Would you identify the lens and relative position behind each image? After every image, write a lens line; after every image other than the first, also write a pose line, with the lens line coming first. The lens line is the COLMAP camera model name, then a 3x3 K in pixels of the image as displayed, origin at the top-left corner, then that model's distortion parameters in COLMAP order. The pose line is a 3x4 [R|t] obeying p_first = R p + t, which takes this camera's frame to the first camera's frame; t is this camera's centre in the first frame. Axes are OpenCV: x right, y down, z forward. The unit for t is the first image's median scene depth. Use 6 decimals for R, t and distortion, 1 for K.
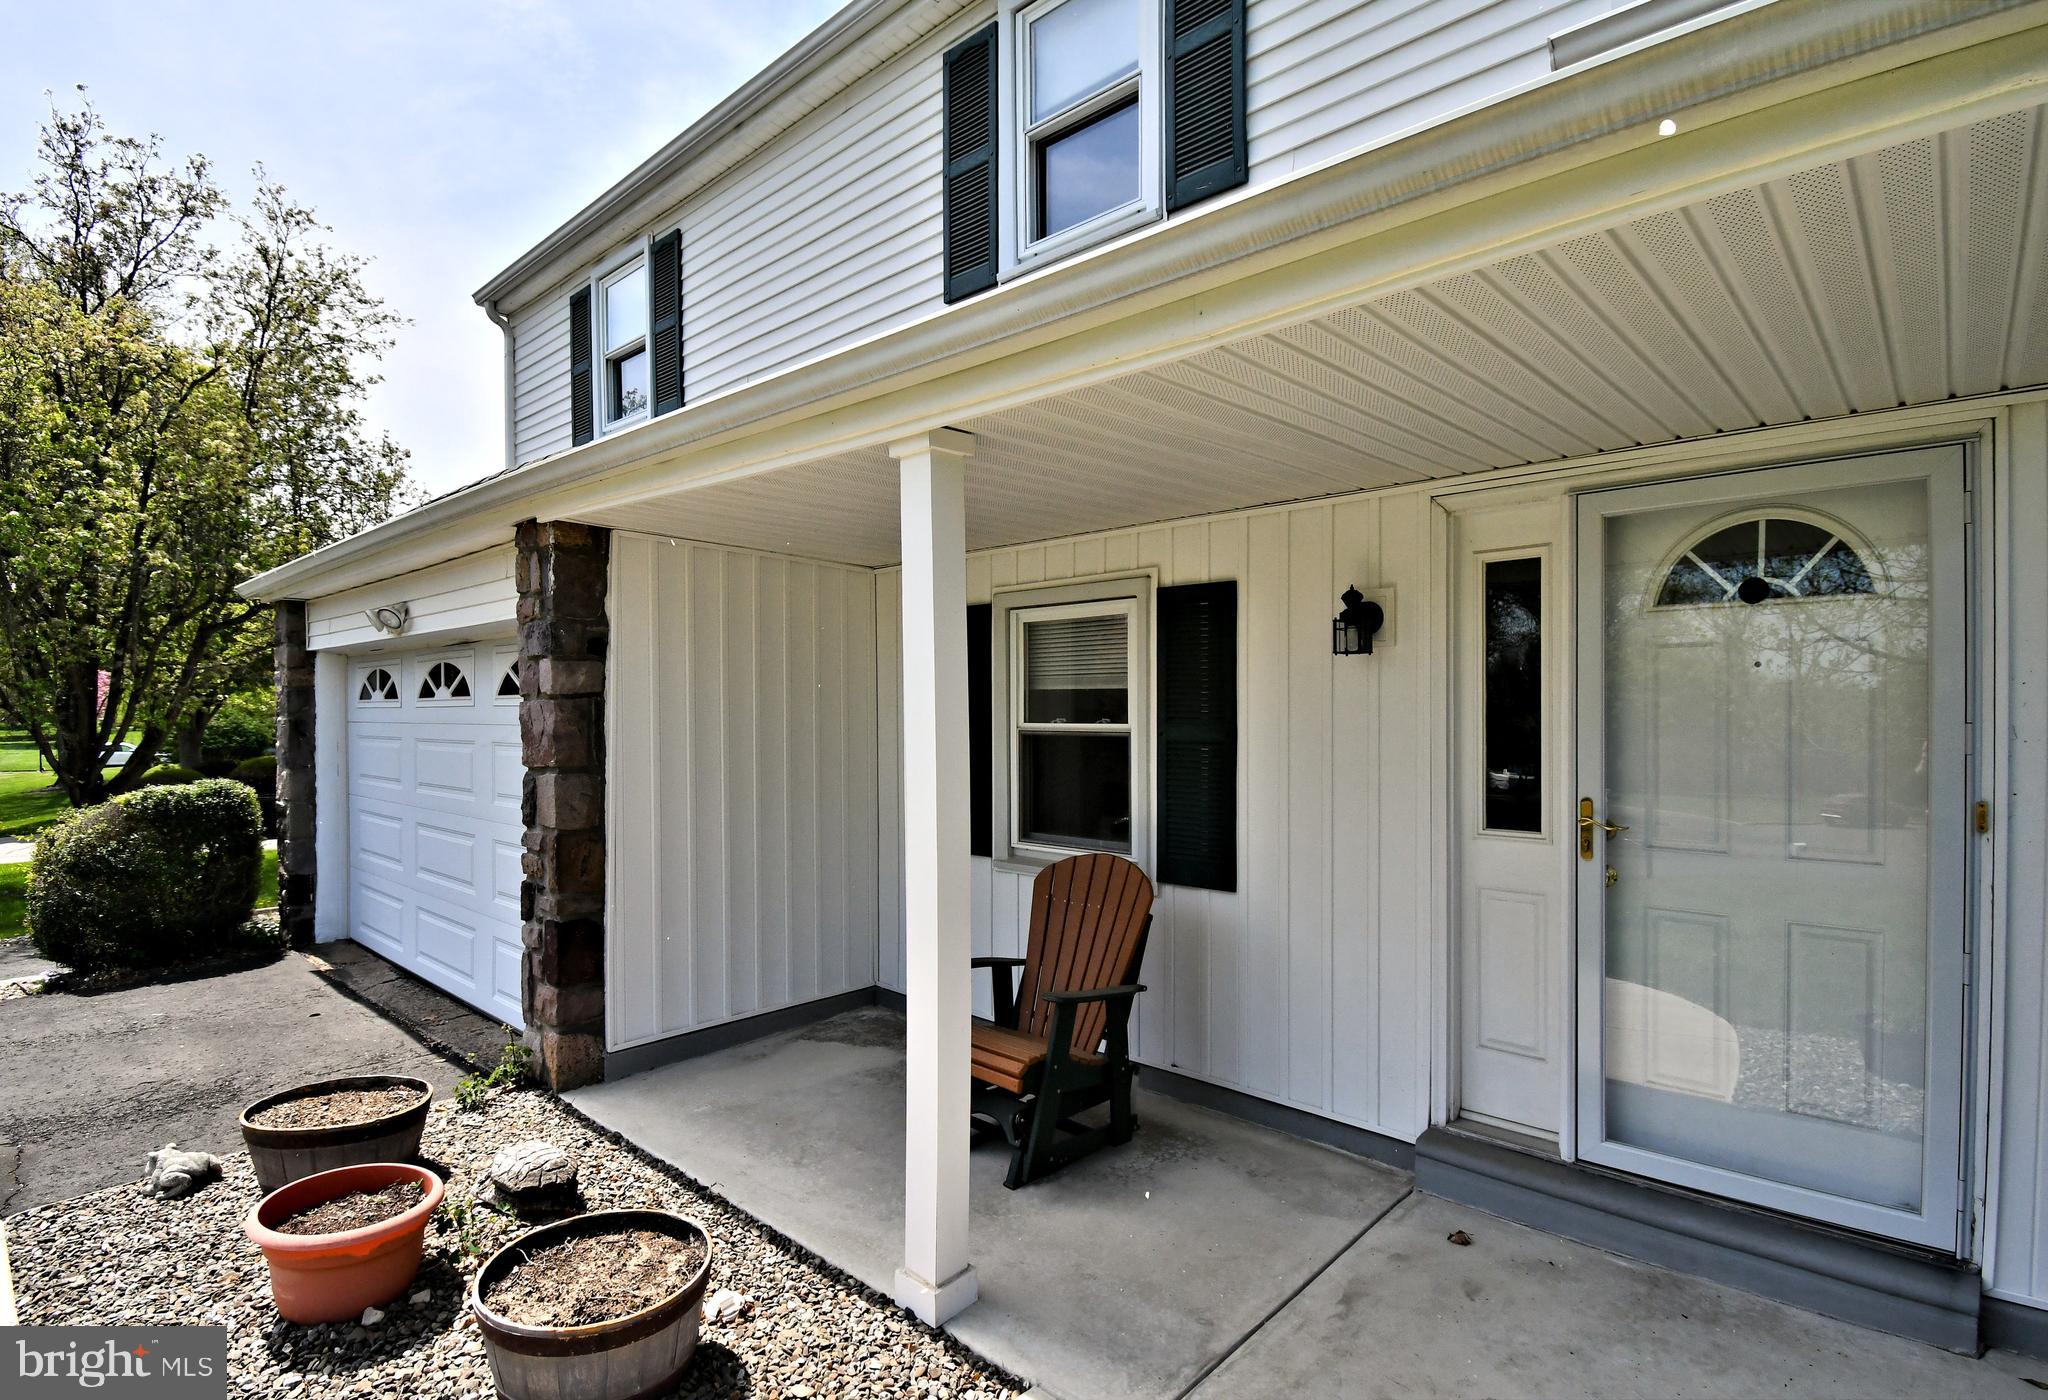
lens RADIAL K [[1018.5, 0, 1036.2], [0, 1018.5, 728.9], [0, 0, 1]] dist [0.010738, -0.000199]
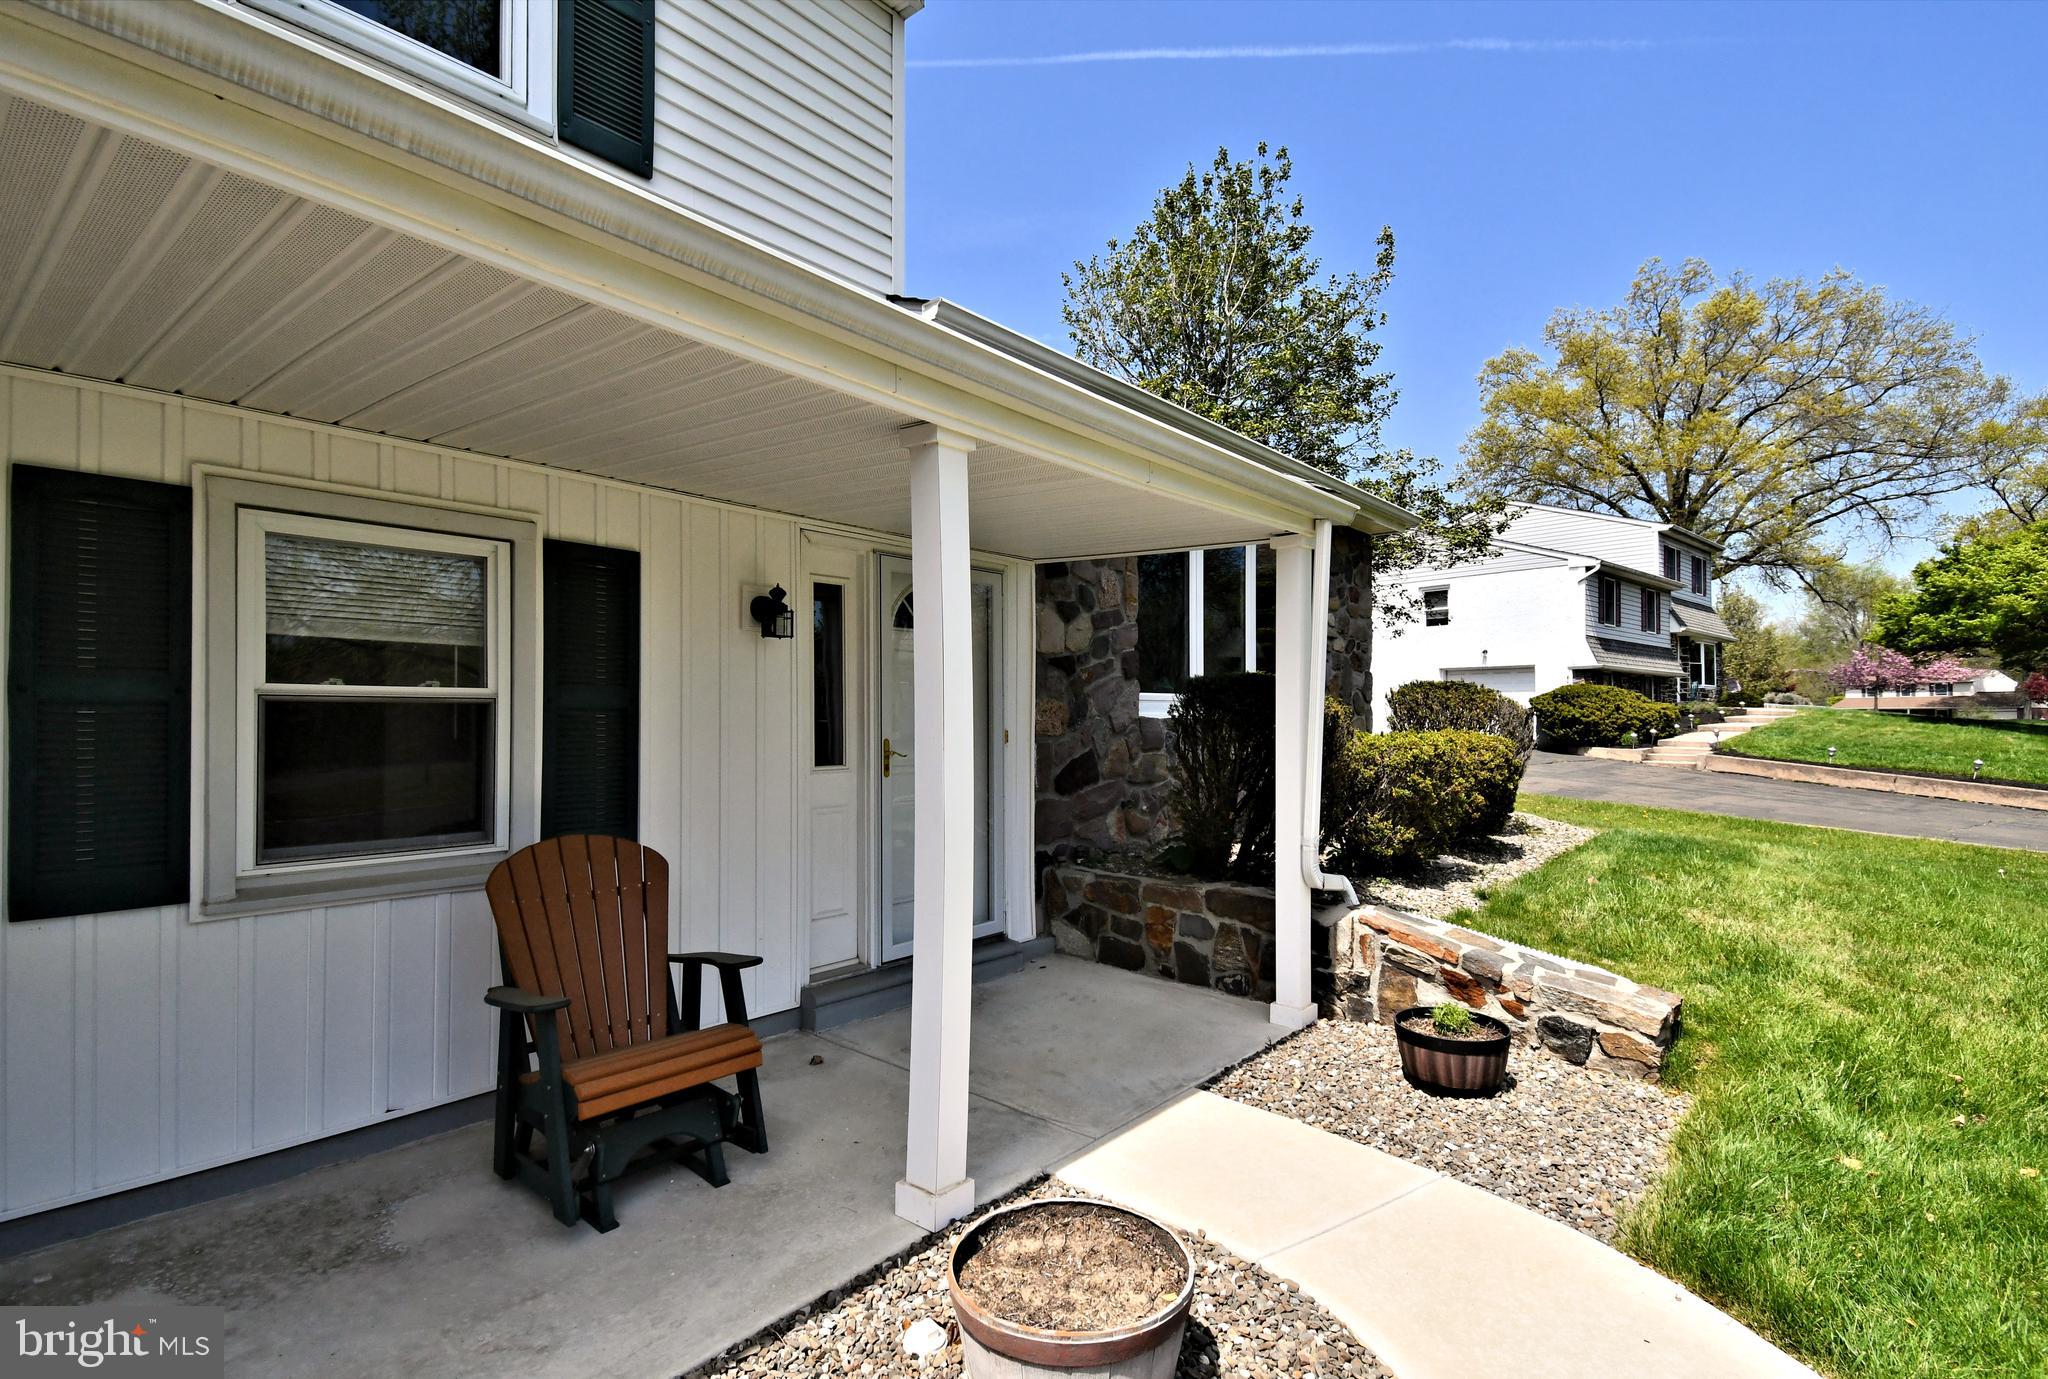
lens RADIAL K [[976.8, 0, 1024.0], [0, 976.8, 689.5], [0, 0, 1]] dist [0.035962, 0.000188]
pose [[-0.034546, 0.025306, 0.999083, -0.786079], [0.007083, 0.999660, -0.025076, 0.020876], [-0.999378, 0.006210, -0.034714, 0.625479]]
